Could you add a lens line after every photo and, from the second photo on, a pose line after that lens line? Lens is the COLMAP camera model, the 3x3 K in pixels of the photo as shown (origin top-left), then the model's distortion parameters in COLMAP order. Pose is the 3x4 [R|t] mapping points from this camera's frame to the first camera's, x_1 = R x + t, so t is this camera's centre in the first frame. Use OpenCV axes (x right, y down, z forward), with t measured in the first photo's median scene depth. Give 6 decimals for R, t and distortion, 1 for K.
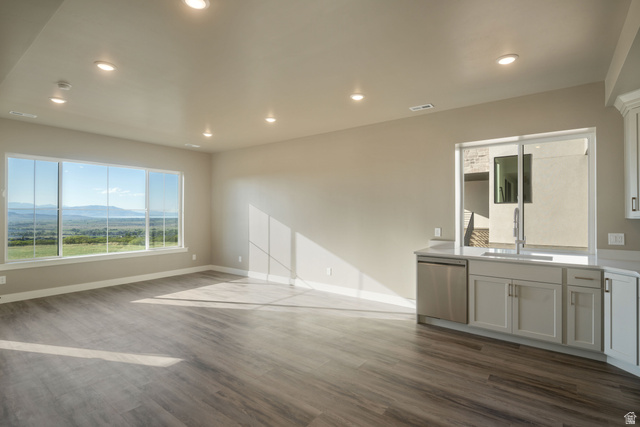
lens RADIAL K [[316.6, 0, 320.9], [0, 316.6, 213.6], [0, 0, 1]] dist [0.001805, 0.000189]
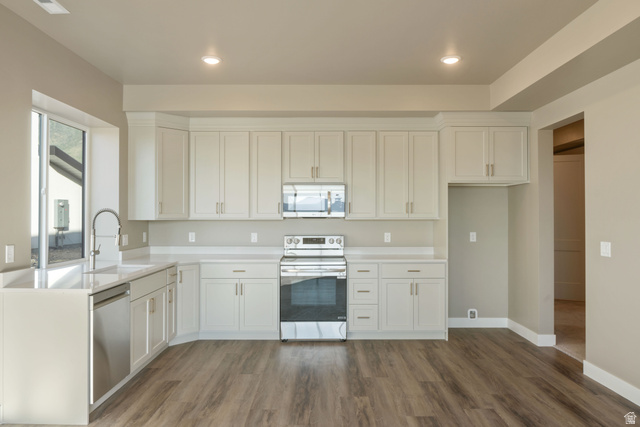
lens RADIAL K [[451.5, 0, 320.5], [0, 451.5, 213.1], [0, 0, 1]] dist [-0.002762, -0.000581]
pose [[-0.609978, 0.000970, 0.792418, -0.782948], [-0.003902, 0.999983, -0.004228, -0.005131], [-0.792409, -0.005671, -0.609964, 1.703714]]
